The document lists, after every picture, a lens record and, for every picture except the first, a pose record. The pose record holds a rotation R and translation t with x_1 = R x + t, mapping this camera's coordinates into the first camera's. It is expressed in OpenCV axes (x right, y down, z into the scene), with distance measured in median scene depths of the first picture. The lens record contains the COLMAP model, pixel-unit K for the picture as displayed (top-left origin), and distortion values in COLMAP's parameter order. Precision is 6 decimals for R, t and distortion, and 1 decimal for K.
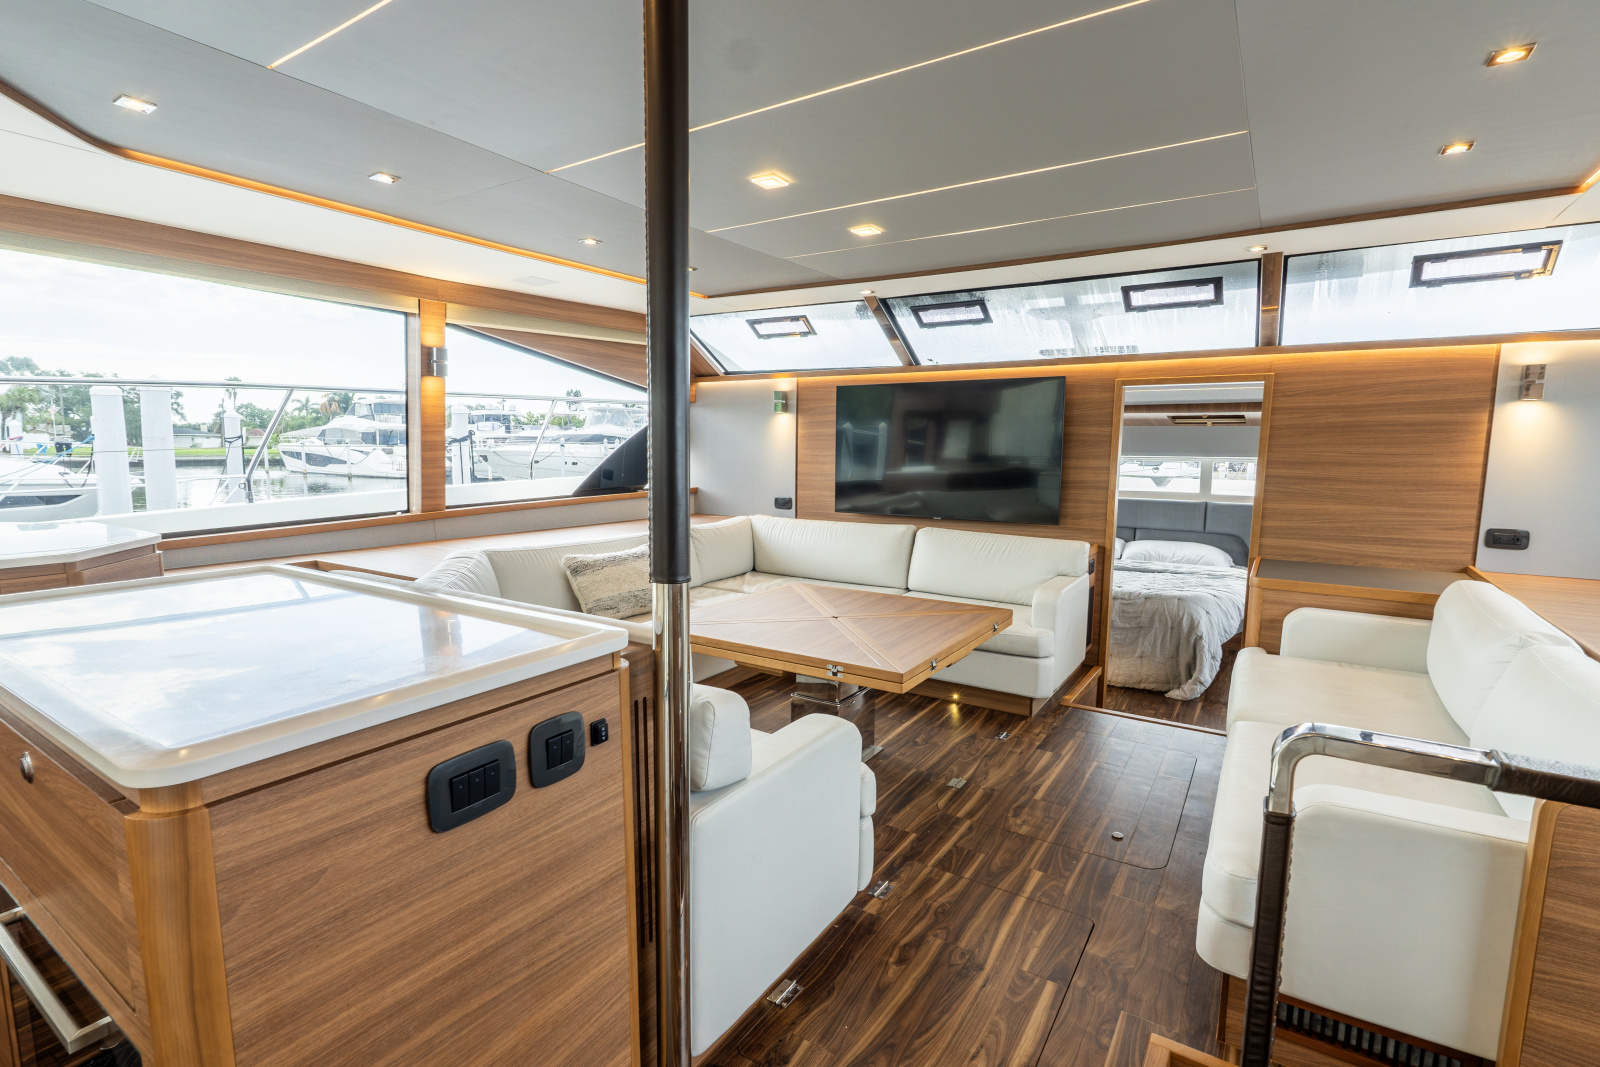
lens RADIAL K [[761.9, 0, 797.1], [0, 761.9, 530.2], [0, 0, 1]] dist [-0.005560, 0.000334]
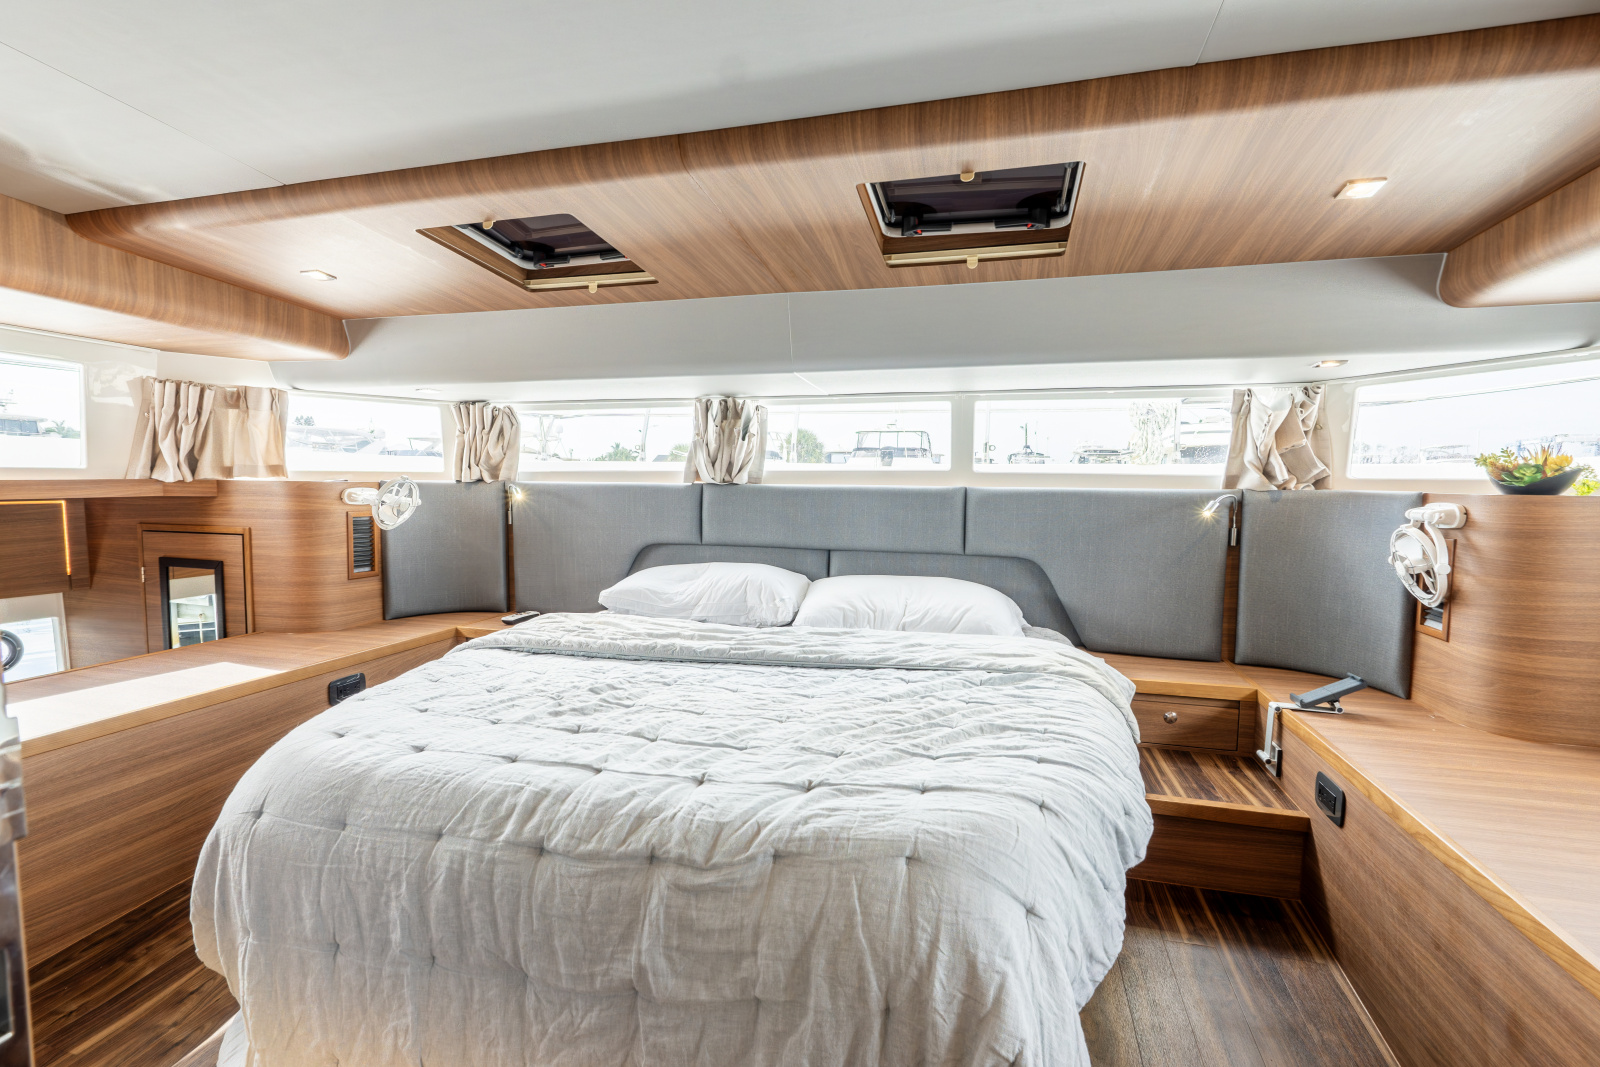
lens RADIAL K [[724.3, 0, 797.8], [0, 724.3, 539.8], [0, 0, 1]] dist [-0.002799, -0.000785]
pose [[0.956068, -0.023543, 0.292199, 0.474993], [0.032230, 0.999169, -0.024952, 0.002486], [-0.291369, 0.033273, 0.956032, 0.931301]]
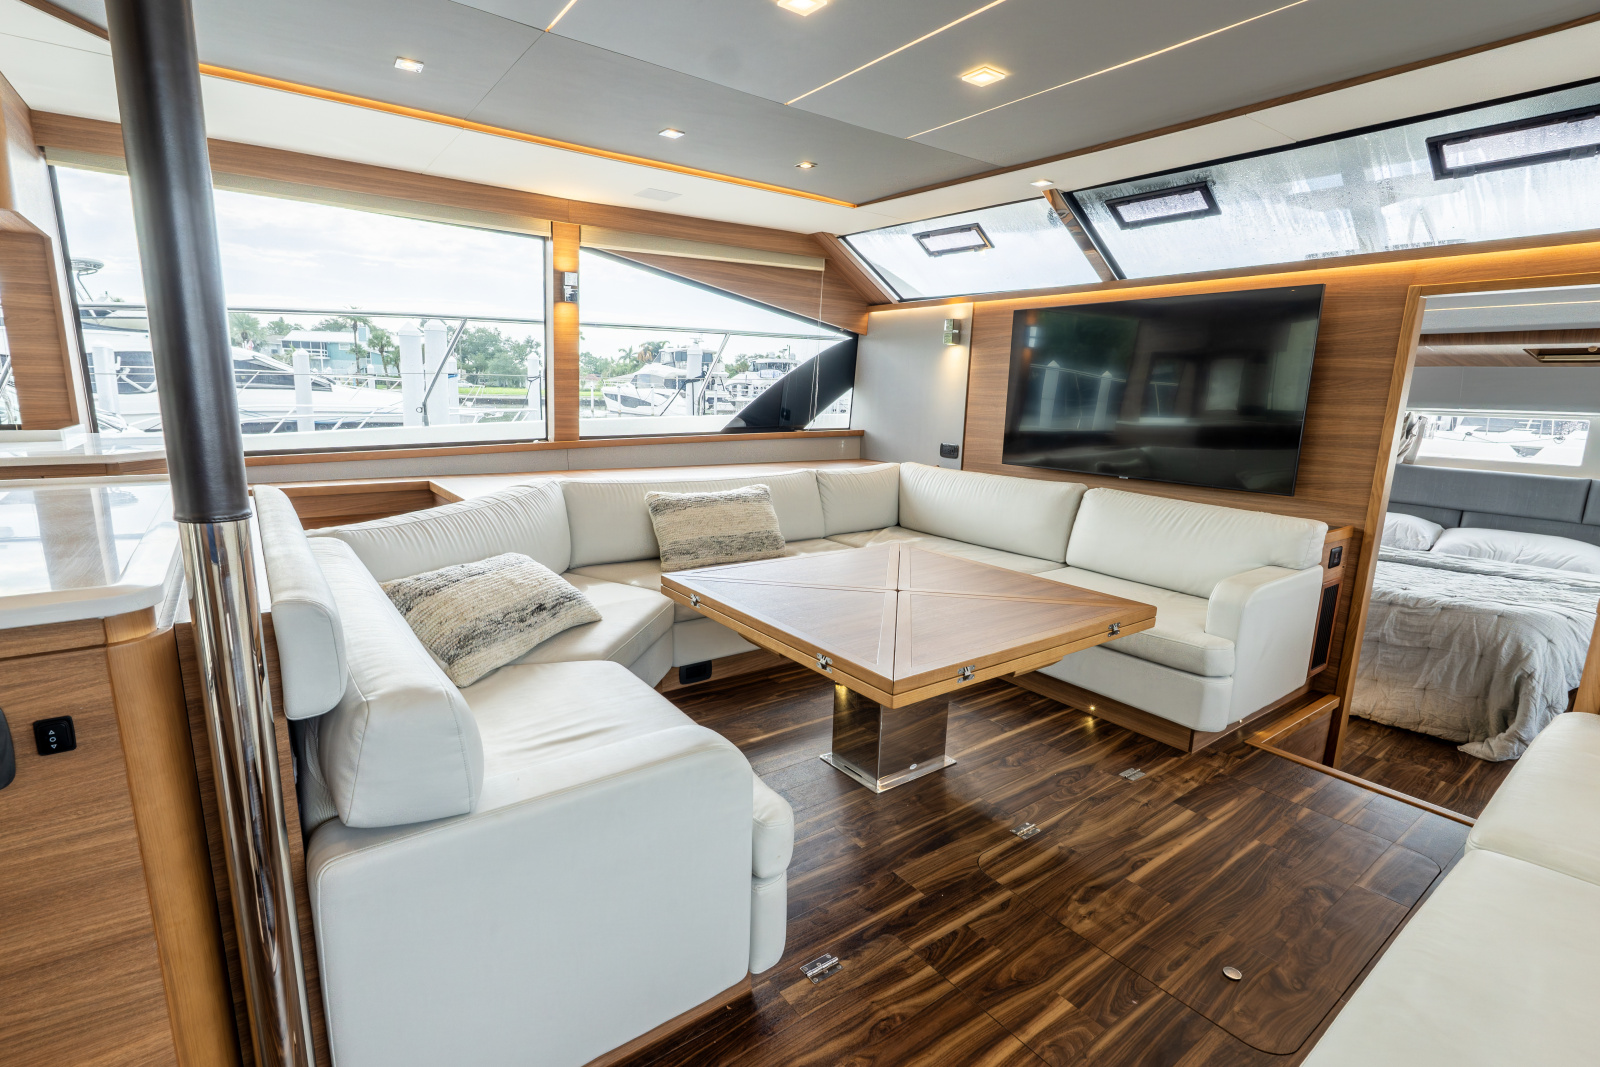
lens RADIAL K [[752.7, 0, 794.2], [0, 752.7, 532.4], [0, 0, 1]] dist [-0.003234, -0.000345]
pose [[0.935932, 0.082823, -0.342302, 0.150221], [-0.059265, 0.995132, 0.078736, -0.000299], [0.347157, -0.053405, 0.936285, 0.168967]]
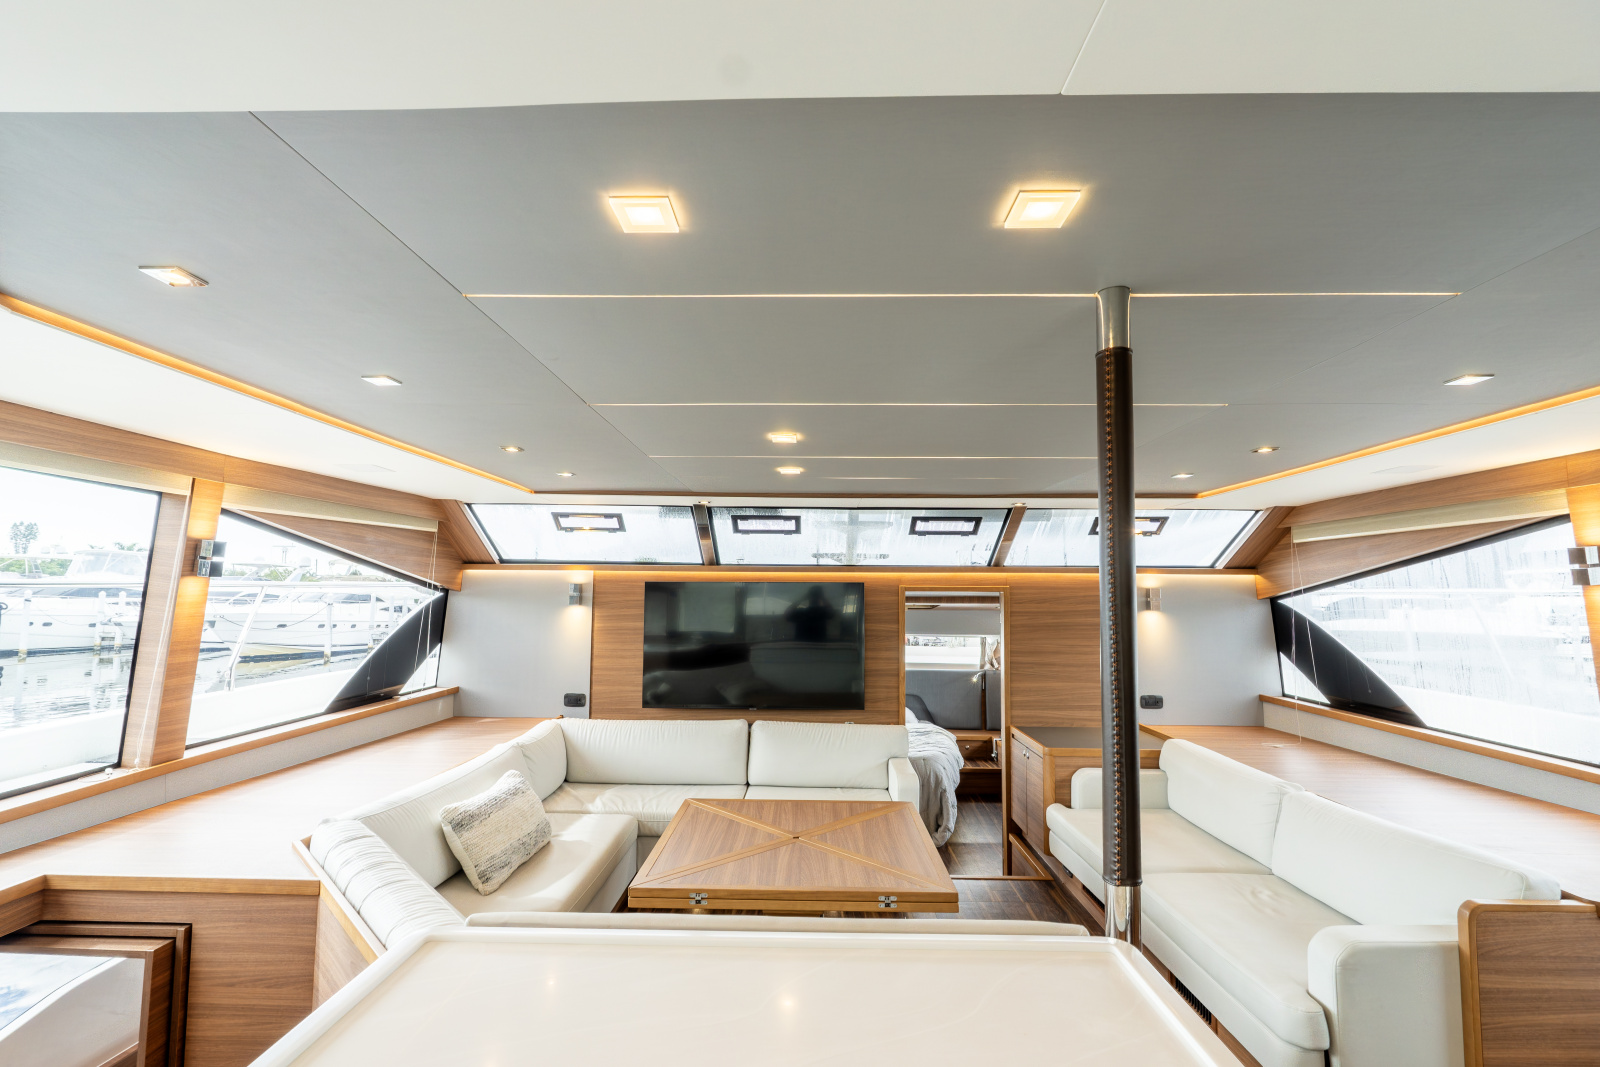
lens RADIAL K [[728.2, 0, 800.0], [0, 728.2, 533.5], [0, 0, 1]] dist [-0.006938, -0.000470]
pose [[0.851335, 0.044512, 0.522731, -0.334505], [0.058110, 0.982262, -0.178281, -0.078781], [-0.521395, 0.182153, 0.833647, 0.080717]]
